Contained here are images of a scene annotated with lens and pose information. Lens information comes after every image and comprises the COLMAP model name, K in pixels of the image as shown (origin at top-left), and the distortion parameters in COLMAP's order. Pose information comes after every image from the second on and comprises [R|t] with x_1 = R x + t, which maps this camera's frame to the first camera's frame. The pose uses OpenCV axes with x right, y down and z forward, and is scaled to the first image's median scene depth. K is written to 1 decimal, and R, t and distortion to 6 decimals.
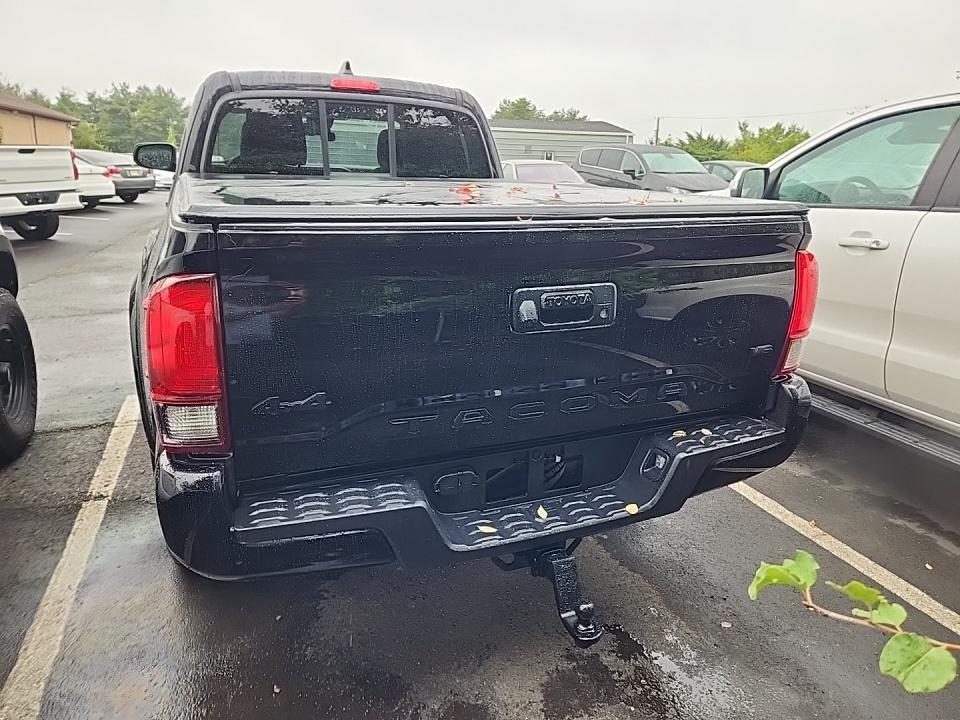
lens RADIAL K [[644.1, 0, 483.6], [0, 644.1, 362.1], [0, 0, 1]] dist [0.092757, -0.086896]
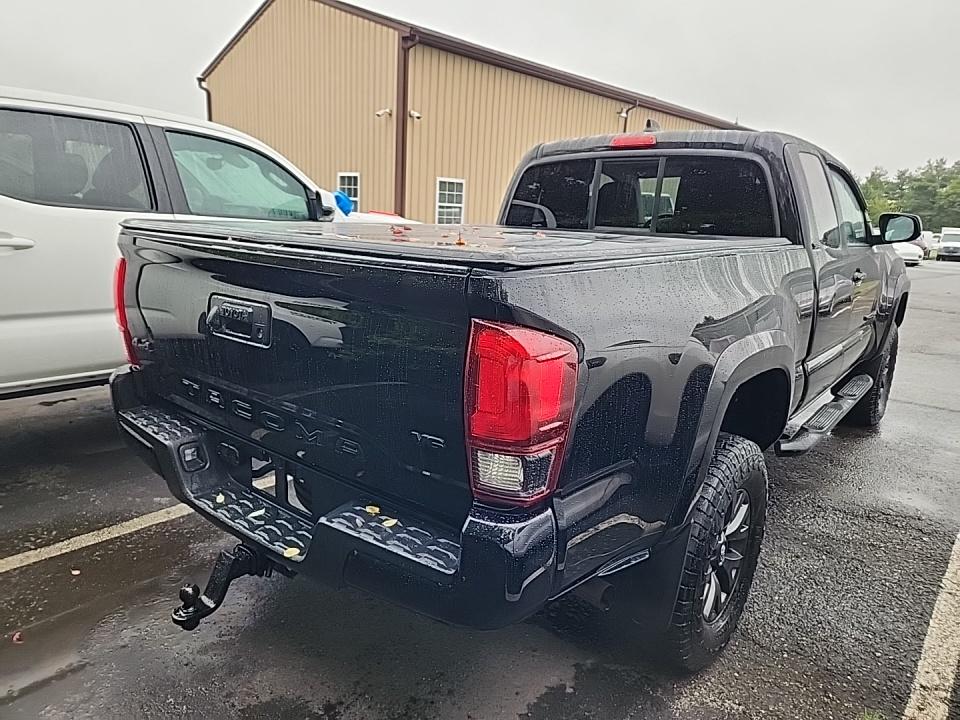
lens RADIAL K [[646.2, 0, 480.0], [0, 646.2, 360.0], [0, 0, 1]] dist [0.091924, -0.084786]
pose [[0.463776, 0.191770, -0.864949, 0.707966], [-0.287969, 0.955910, 0.057532, -0.110031], [0.837846, 0.222397, 0.498552, 0.436048]]
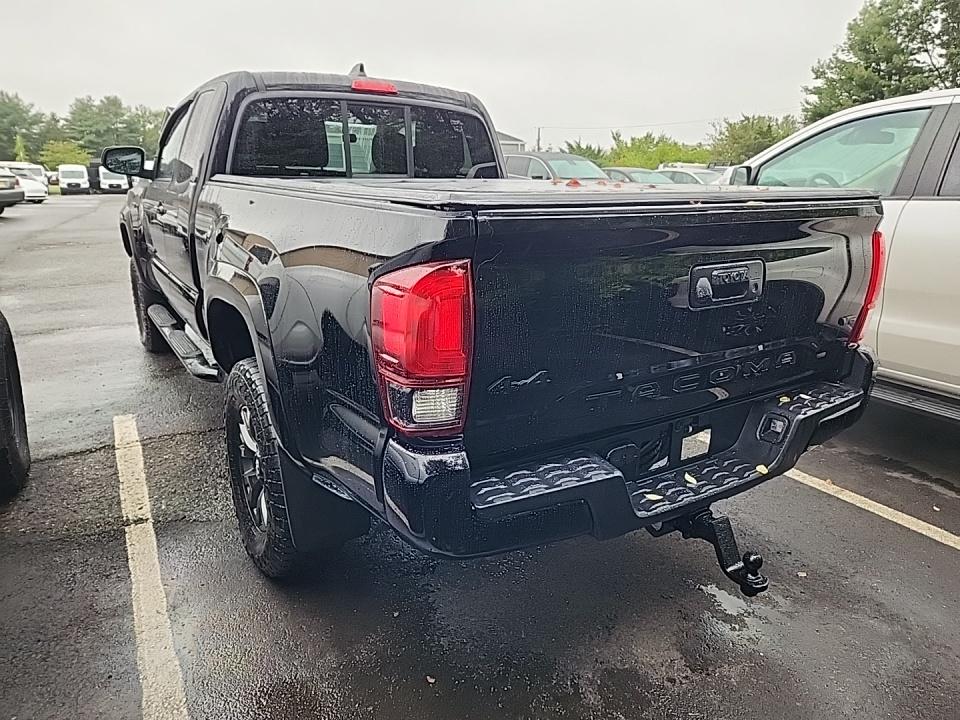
lens RADIAL K [[646.2, 0, 480.0], [0, 646.2, 360.0], [0, 0, 1]] dist [0.091924, -0.084786]
pose [[0.985105, -0.056486, 0.162413, -0.255618], [0.059056, 0.998194, -0.011031, 0.016933], [-0.161497, 0.020458, 0.986661, -0.009331]]
